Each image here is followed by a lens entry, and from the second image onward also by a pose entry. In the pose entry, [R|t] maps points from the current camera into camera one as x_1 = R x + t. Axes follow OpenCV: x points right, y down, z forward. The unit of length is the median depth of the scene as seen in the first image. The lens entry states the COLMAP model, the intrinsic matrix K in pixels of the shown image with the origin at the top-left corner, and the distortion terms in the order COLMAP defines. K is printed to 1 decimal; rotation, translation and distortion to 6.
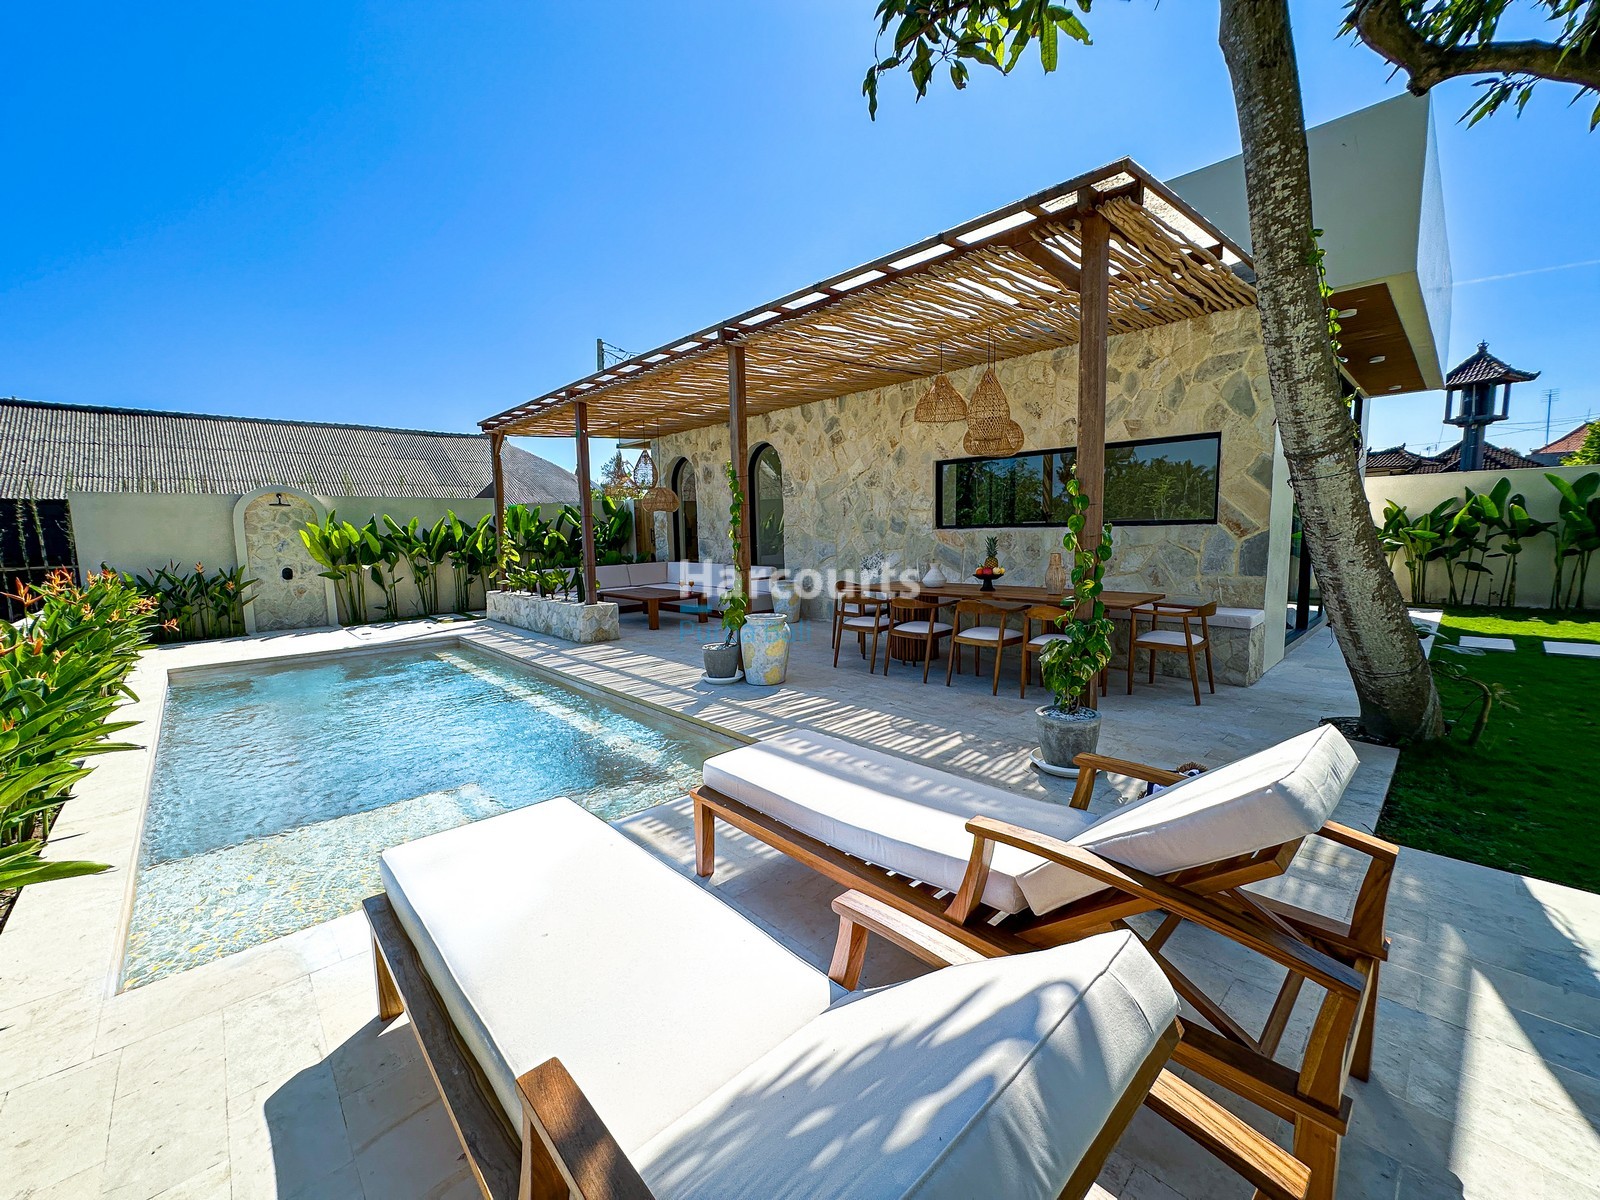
lens RADIAL K [[642.0, 0, 797.1], [0, 642.0, 596.6], [0, 0, 1]] dist [-0.011650, 0.000830]
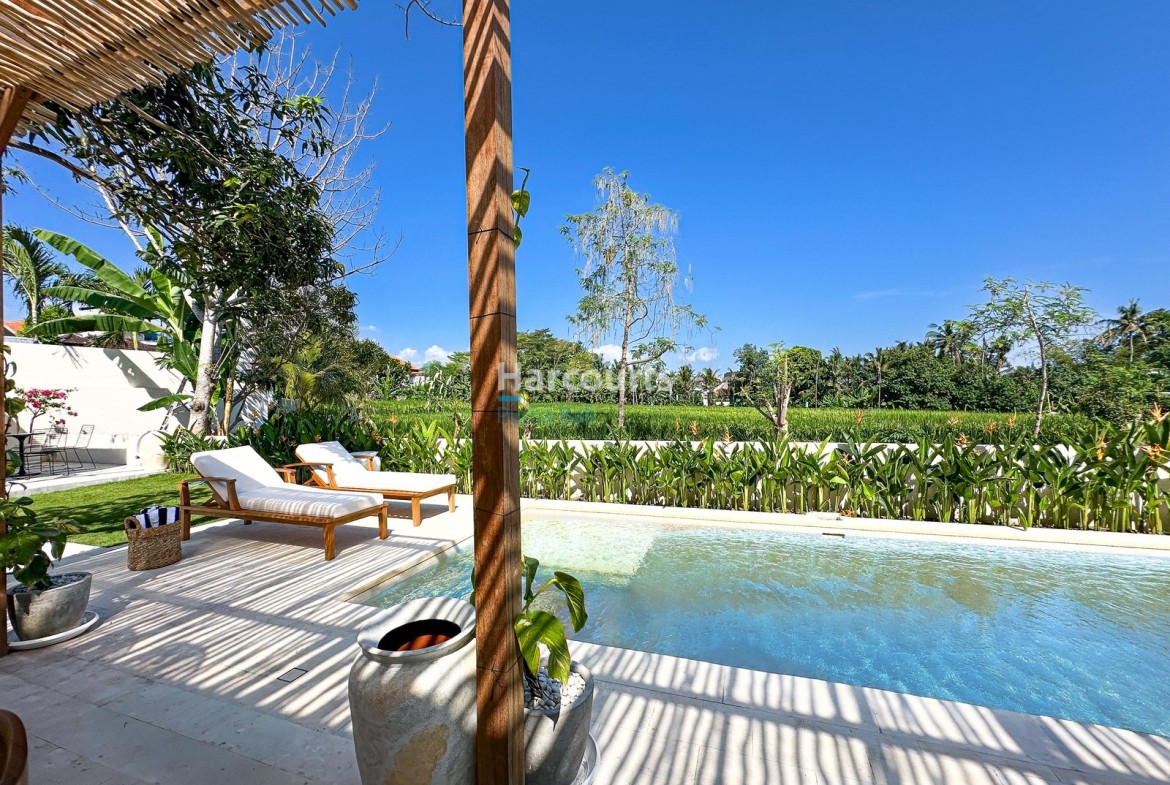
lens RADIAL K [[466.7, 0, 581.8], [0, 466.7, 391.7], [0, 0, 1]] dist [-0.003142, 0.000240]
pose [[-0.890649, 0.035976, -0.453267, -0.011704], [-0.007164, 0.995631, 0.093100, -0.132015], [0.454636, 0.086166, -0.886500, 1.278296]]
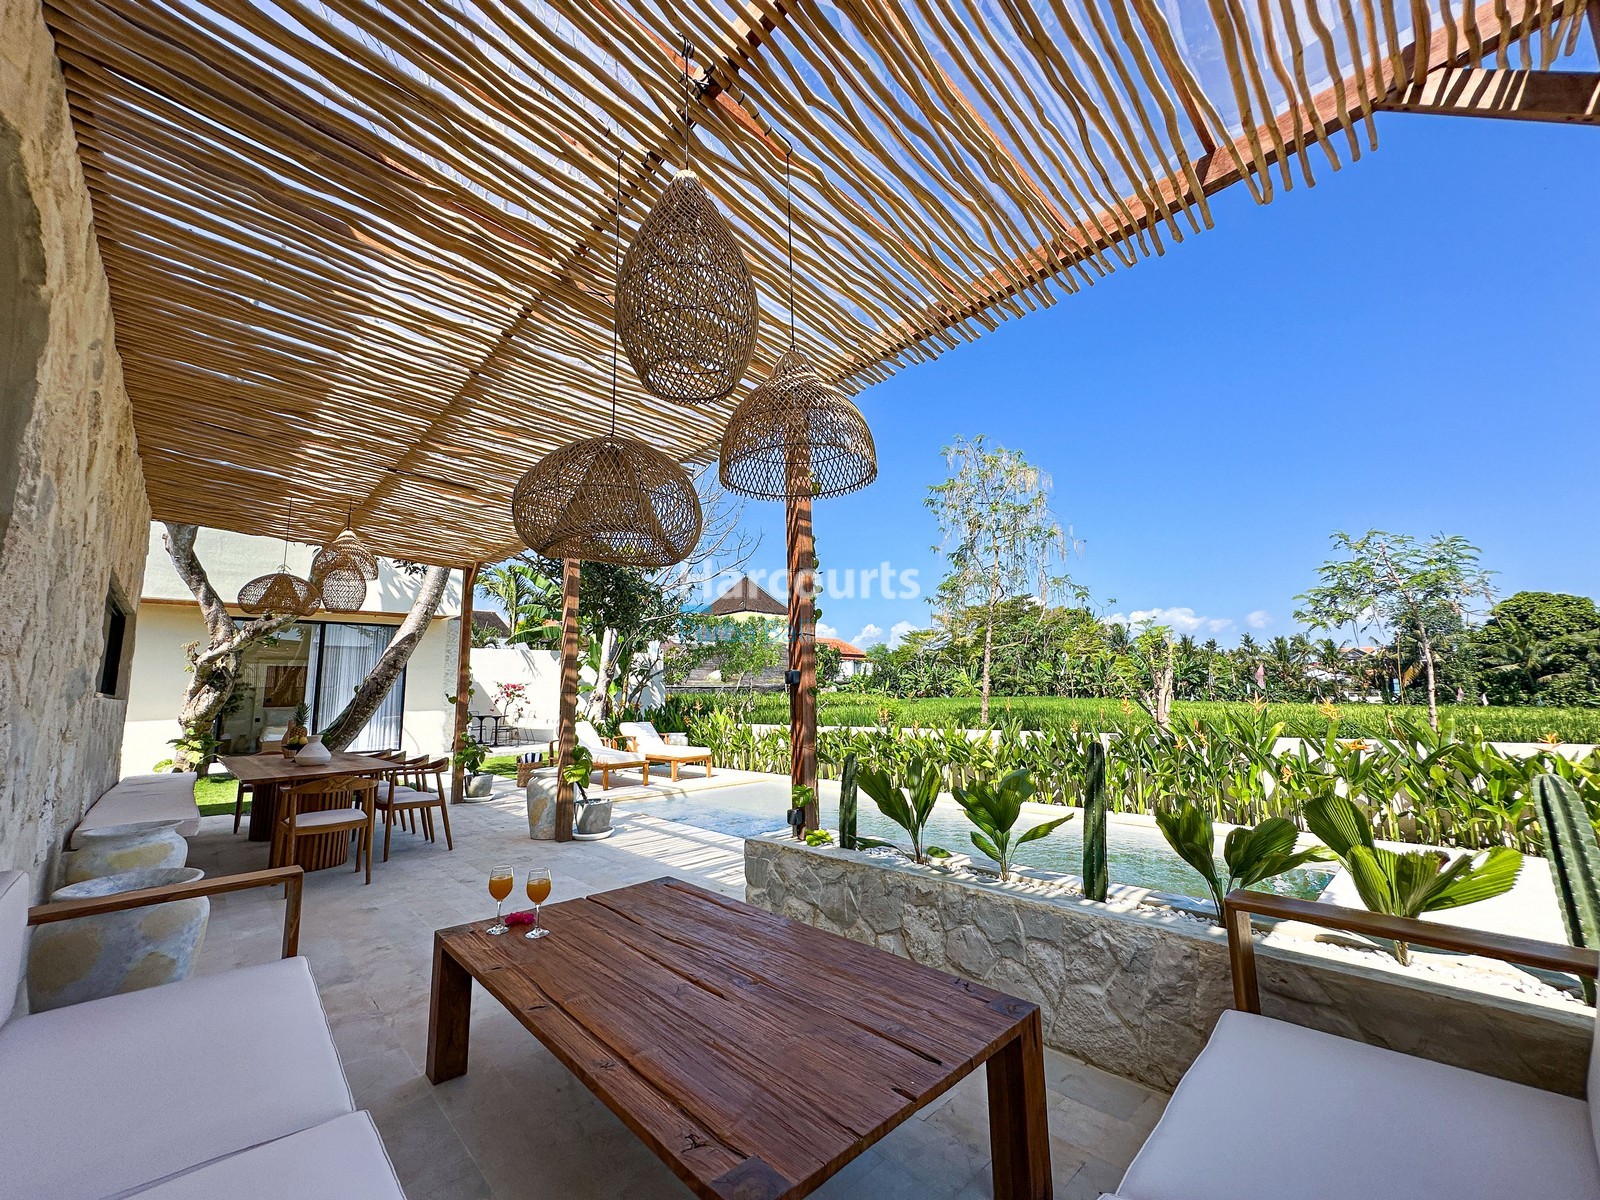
lens RADIAL K [[642.0, 0, 804.1], [0, 642.0, 596.3], [0, 0, 1]] dist [-0.011650, 0.000830]
pose [[-0.999068, 0.042442, -0.007894, -0.459386], [0.042771, 0.997940, -0.047818, -0.185278], [0.005848, -0.048111, -0.998825, 2.062102]]
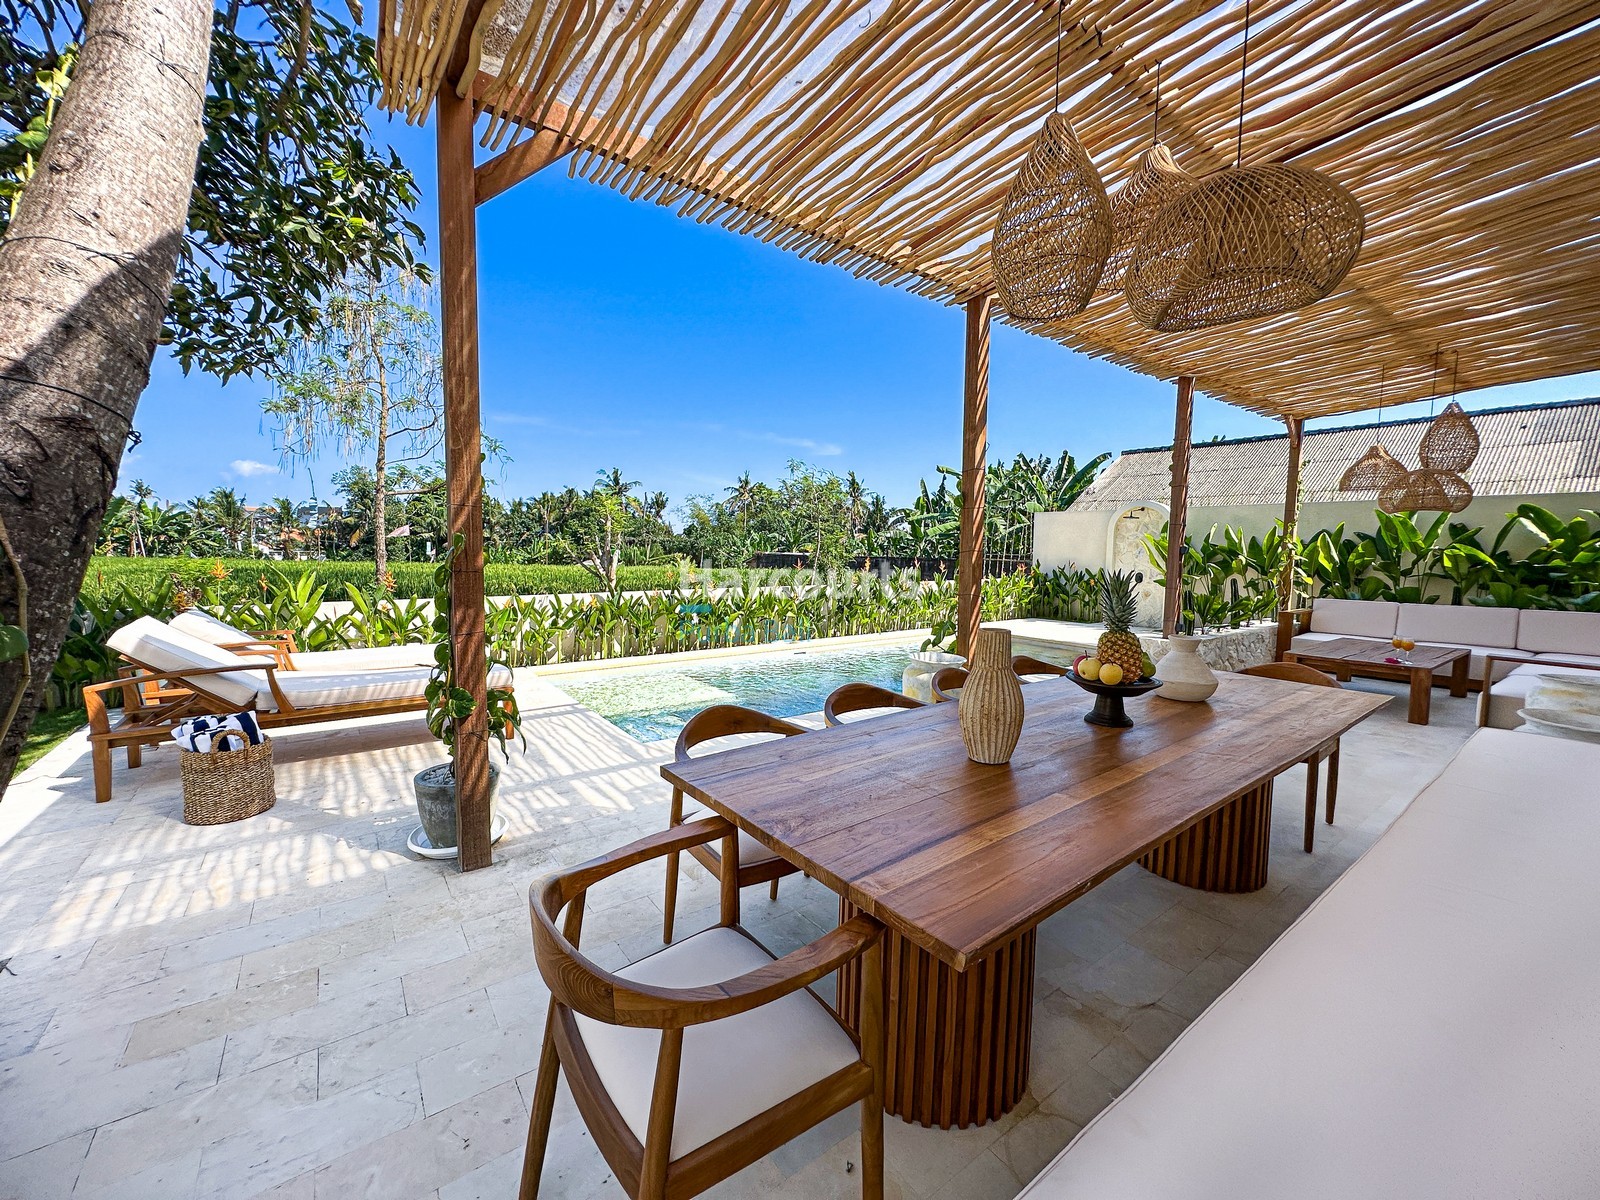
lens RADIAL K [[642.0, 0, 794.9], [0, 642.0, 602.5], [0, 0, 1]] dist [-0.011650, 0.000830]
pose [[-0.122800, 0.105368, -0.986822, 0.691756], [-0.113052, 0.986390, 0.119390, -0.102043], [0.985971, 0.126224, -0.109216, 0.909524]]
